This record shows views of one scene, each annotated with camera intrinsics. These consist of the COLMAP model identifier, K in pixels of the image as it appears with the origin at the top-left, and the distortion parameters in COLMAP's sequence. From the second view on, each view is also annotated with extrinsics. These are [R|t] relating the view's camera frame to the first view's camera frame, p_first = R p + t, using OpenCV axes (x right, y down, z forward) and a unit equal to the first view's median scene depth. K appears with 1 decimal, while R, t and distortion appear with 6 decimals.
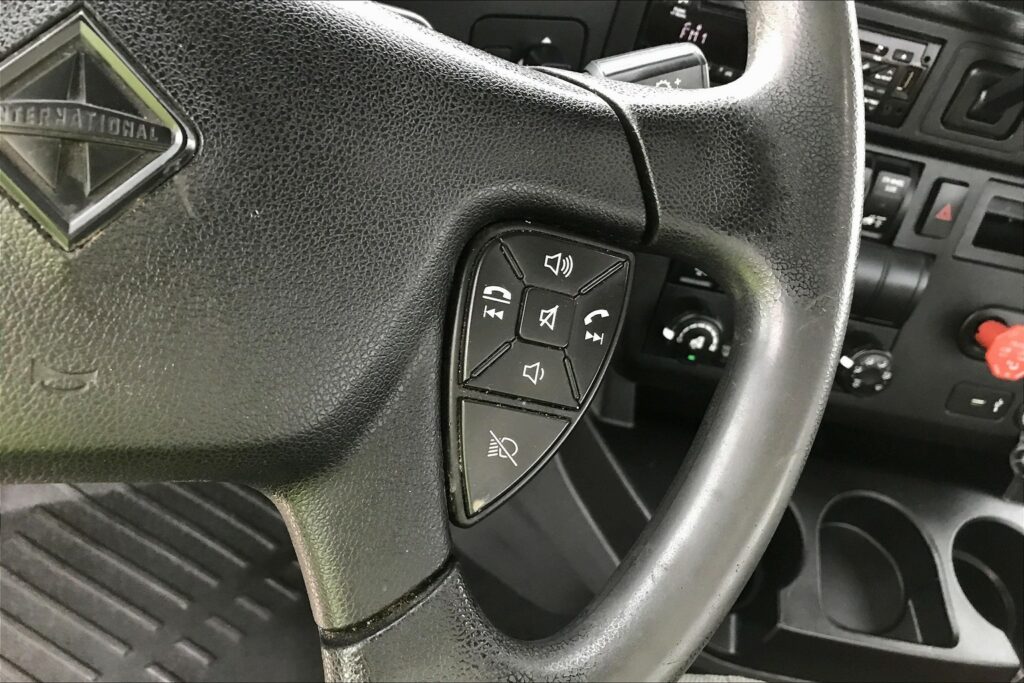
lens RADIAL K [[865.9, 0, 508.1], [0, 865.9, 340.0], [0, 0, 1]] dist [0.051667, -0.068715]
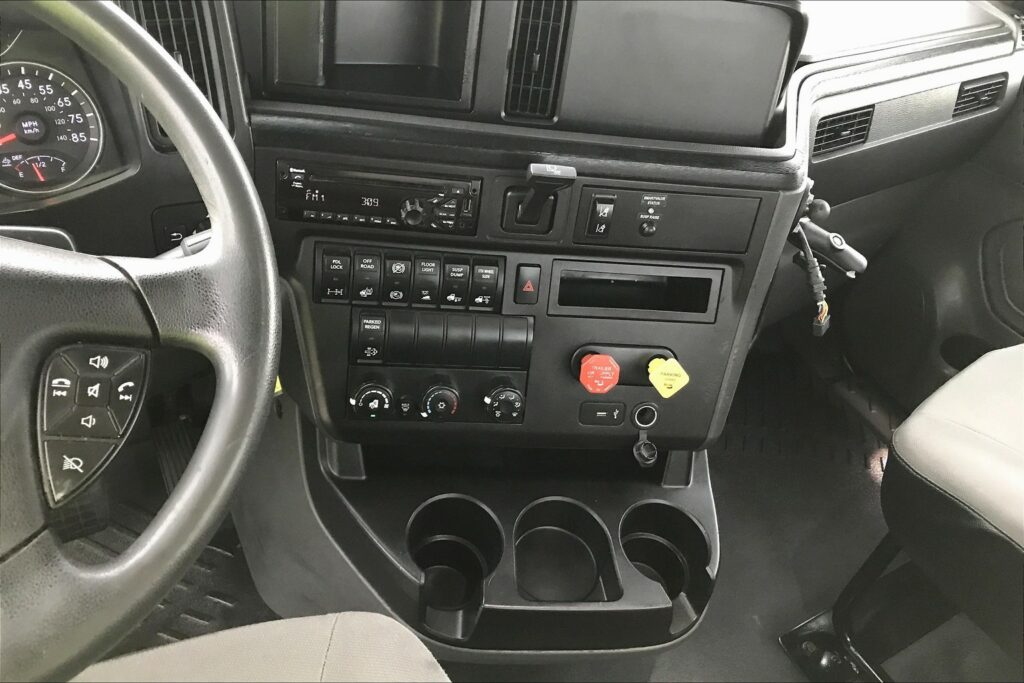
lens RADIAL K [[865.9, 0, 522.0], [0, 865.9, 340.8], [0, 0, 1]] dist [0.051667, -0.068715]
pose [[0.981375, -0.160229, 0.105974, 0.346532], [0.171821, 0.978833, -0.111190, 0.106304], [-0.085915, 0.127328, 0.988133, -0.428456]]
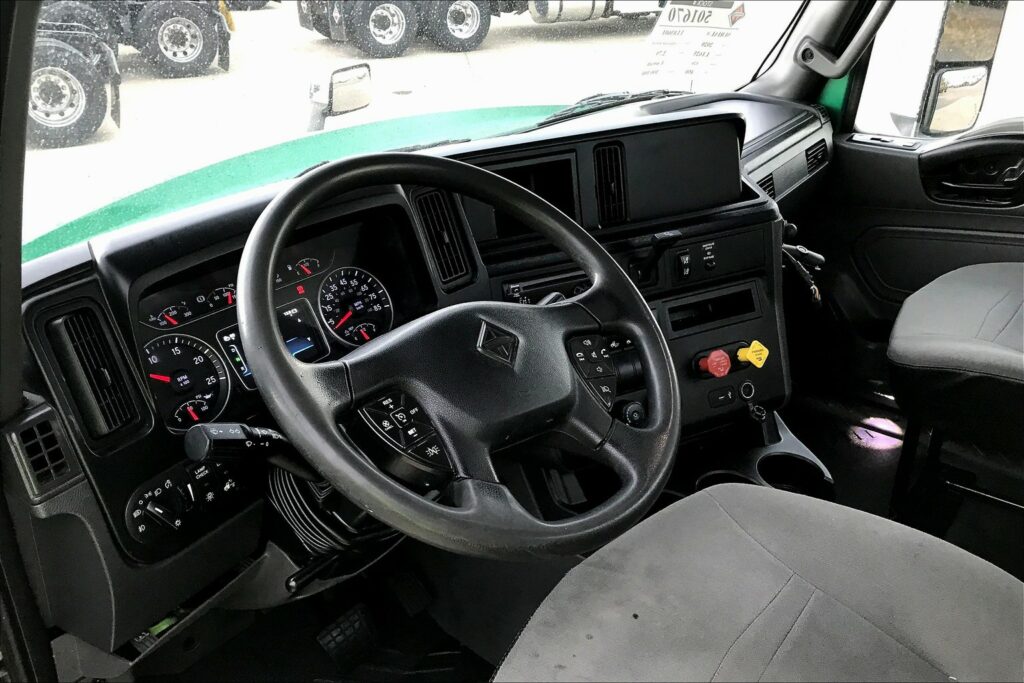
lens RADIAL K [[941.0, 0, 521.3], [0, 941.0, 333.9], [0, 0, 1]] dist [0.049795, -0.012073]
pose [[0.823018, -0.417561, 0.385077, -0.731771], [0.532393, 0.803378, -0.266725, 0.343545], [-0.197989, 0.424532, 0.883501, -1.053519]]
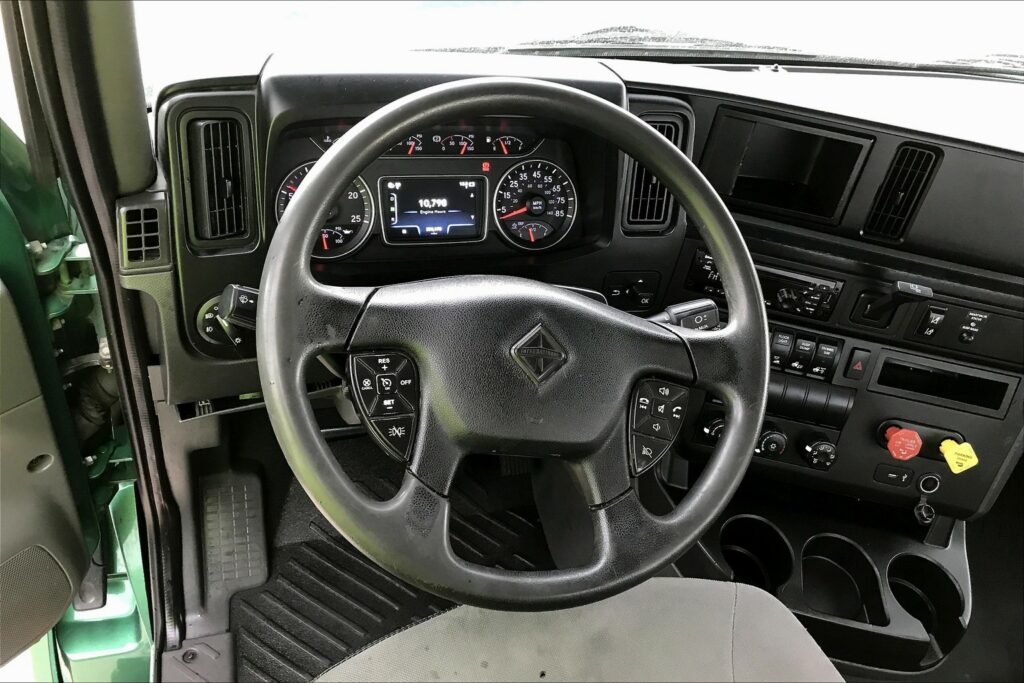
lens RADIAL K [[865.9, 0, 501.0], [0, 865.9, 332.5], [0, 0, 1]] dist [0.051667, -0.068715]
pose [[0.998150, 0.006239, -0.060472, -0.147518], [-0.015486, 0.987998, -0.153687, 0.082873], [0.058787, 0.154340, 0.986267, -0.920462]]
